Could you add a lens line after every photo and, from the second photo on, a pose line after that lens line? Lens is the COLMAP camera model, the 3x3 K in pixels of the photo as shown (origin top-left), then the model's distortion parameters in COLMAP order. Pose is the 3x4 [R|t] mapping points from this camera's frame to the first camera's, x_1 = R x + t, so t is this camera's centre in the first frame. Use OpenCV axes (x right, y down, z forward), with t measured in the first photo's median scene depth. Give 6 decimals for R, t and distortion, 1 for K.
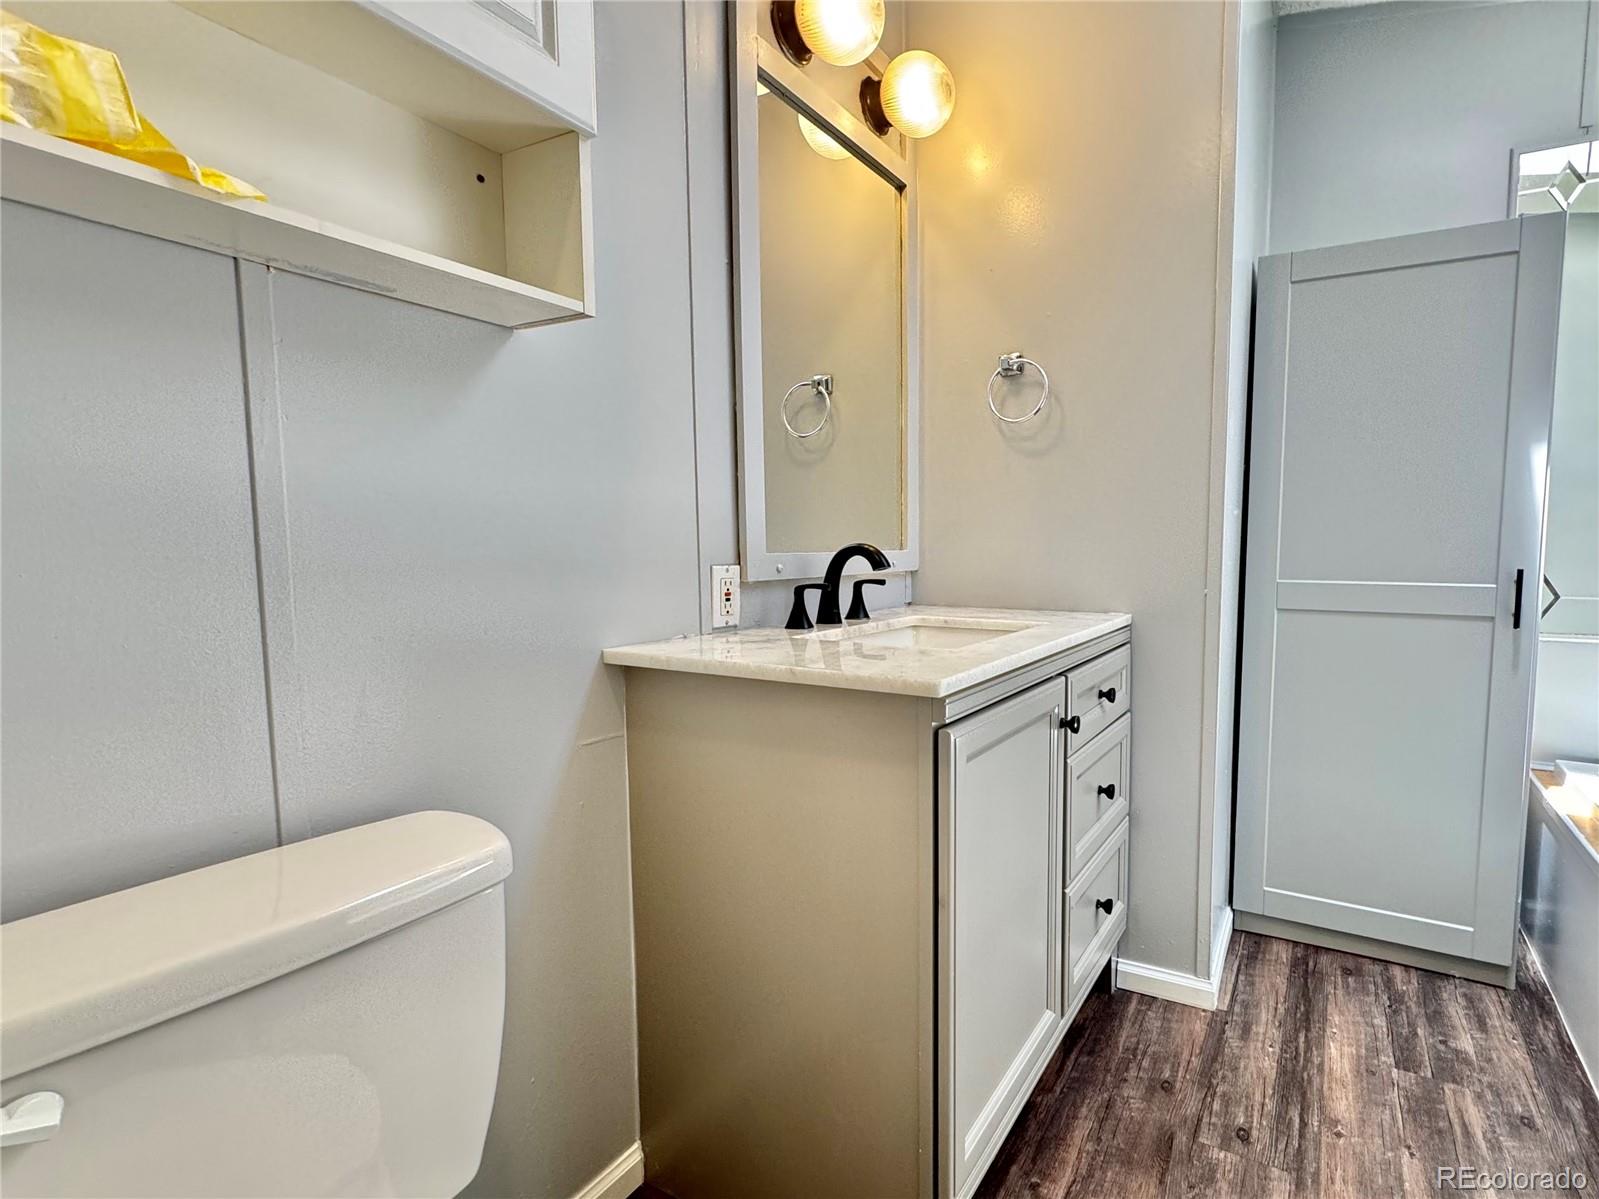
lens RADIAL K [[644.8, 0, 795.5], [0, 644.8, 596.0], [0, 0, 1]] dist [0.001719, -0.000428]
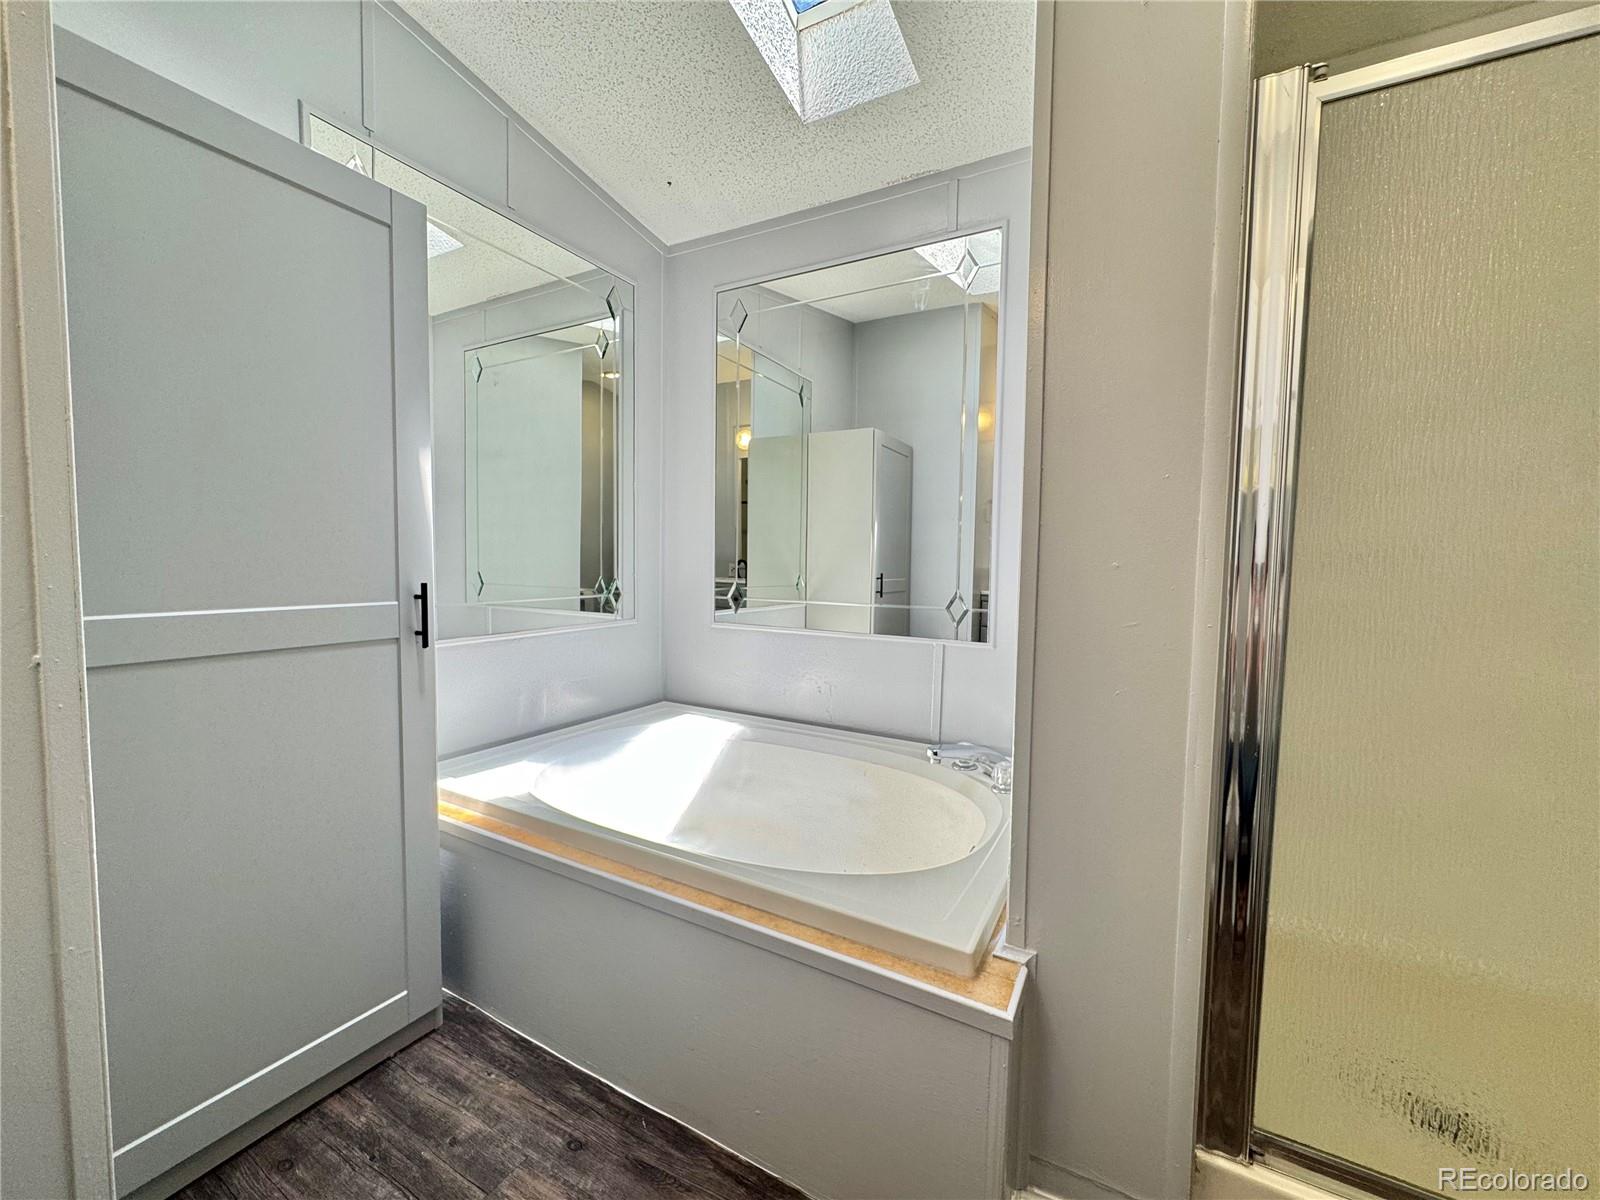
lens RADIAL K [[645.2, 0, 796.1], [0, 645.2, 600.5], [0, 0, 1]] dist [0.001719, -0.000428]
pose [[-0.178997, -0.051785, 0.982486, 0.118308], [0.059614, 0.996208, 0.063369, -0.042501], [-0.982042, 0.069912, -0.175231, 0.618836]]
